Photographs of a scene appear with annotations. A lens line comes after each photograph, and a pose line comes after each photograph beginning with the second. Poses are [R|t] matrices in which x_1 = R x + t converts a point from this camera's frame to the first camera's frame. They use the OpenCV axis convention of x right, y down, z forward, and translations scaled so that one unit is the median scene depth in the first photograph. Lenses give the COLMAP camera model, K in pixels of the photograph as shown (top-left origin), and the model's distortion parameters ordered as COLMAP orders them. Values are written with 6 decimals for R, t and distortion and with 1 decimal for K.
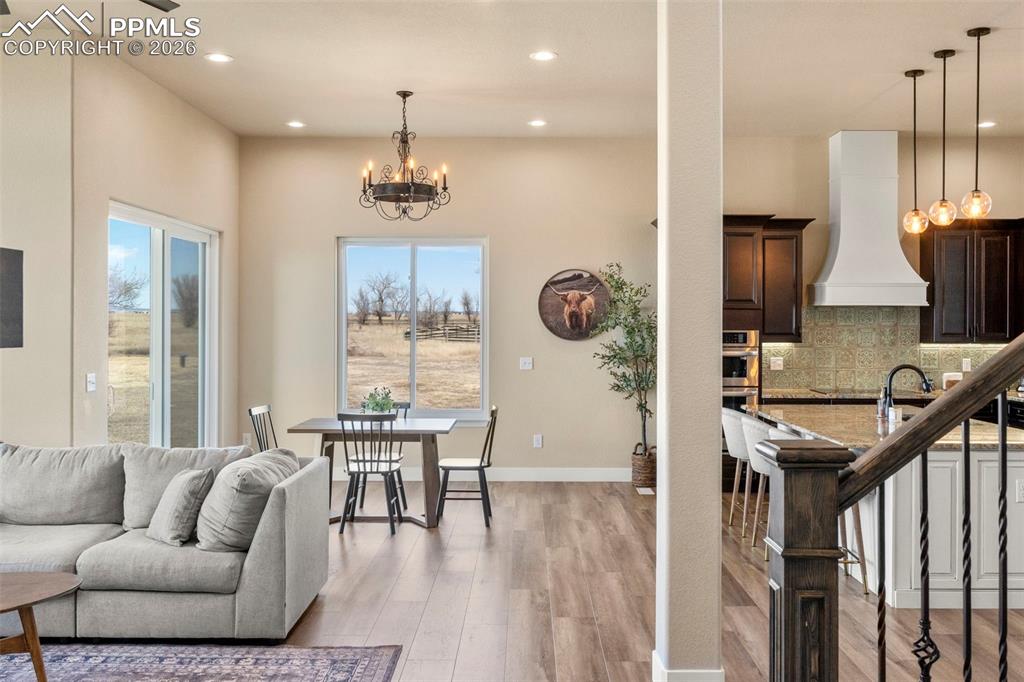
lens RADIAL K [[930.9, 0, 511.5], [0, 930.9, 324.5], [0, 0, 1]] dist [-0.001161, -0.007969]
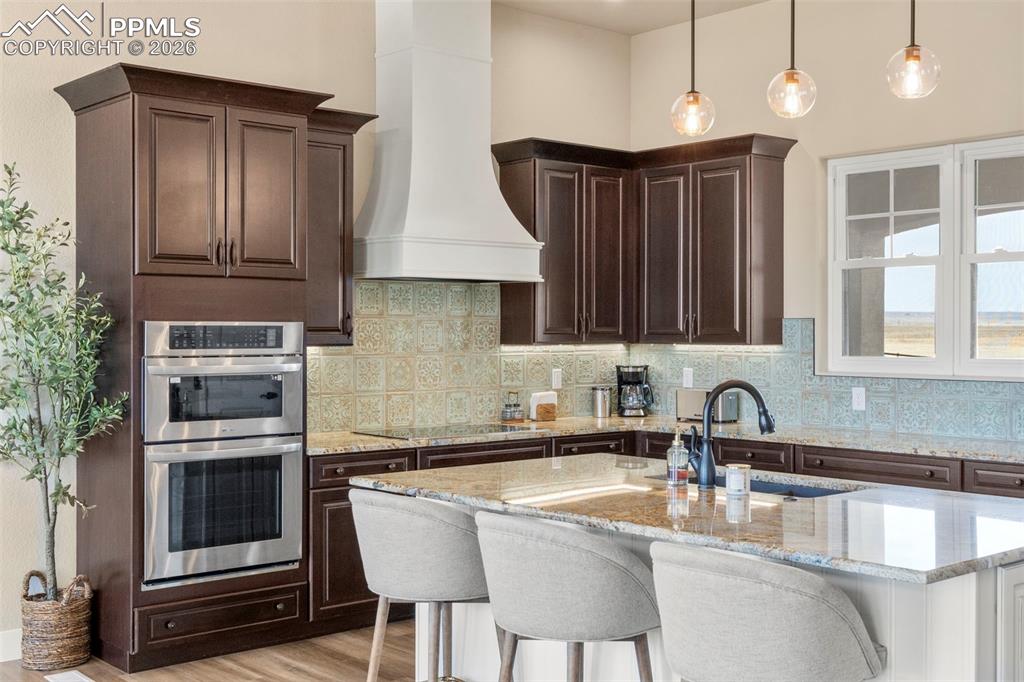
lens RADIAL K [[1217.8, 0, 512.0], [0, 1217.8, 341.0], [0, 0, 1]] dist [-0.005088, -0.008252]
pose [[0.748614, -0.008142, 0.662956, -0.080702], [0.002382, 0.999951, 0.009591, 0.009938], [-0.663002, -0.005601, 0.748597, 0.405280]]
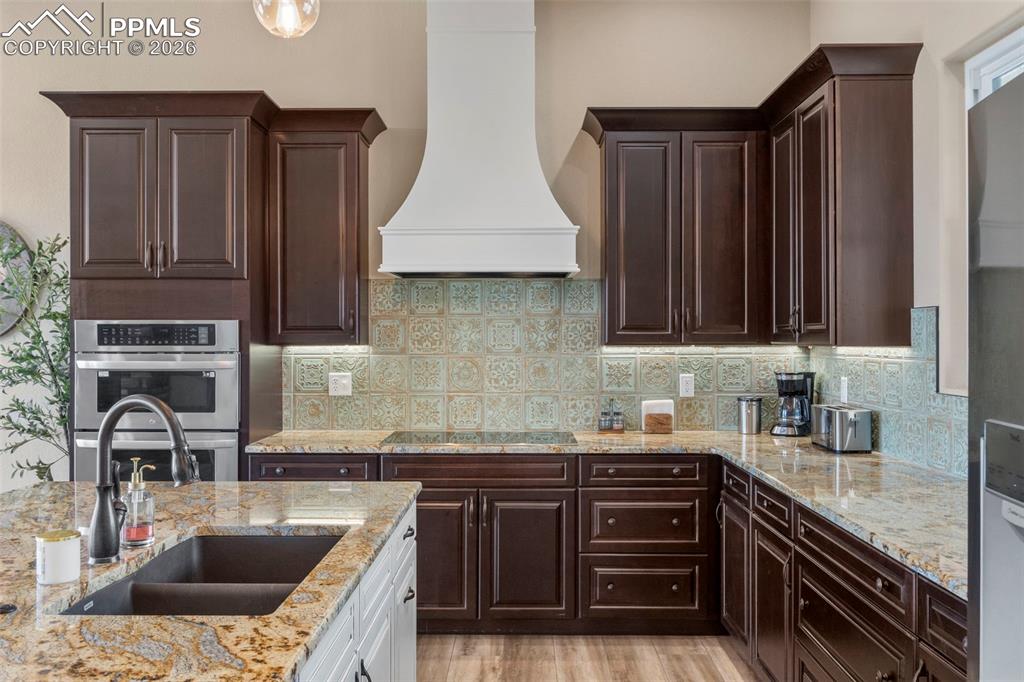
lens RADIAL K [[880.3, 0, 512.0], [0, 880.3, 341.0], [0, 0, 1]] dist [-0.007373, -0.000898]
pose [[0.999984, -0.003307, -0.004548, 0.391455], [0.003309, 0.999994, 0.000368, 0.016999], [0.004546, -0.000383, 0.999990, 0.487271]]
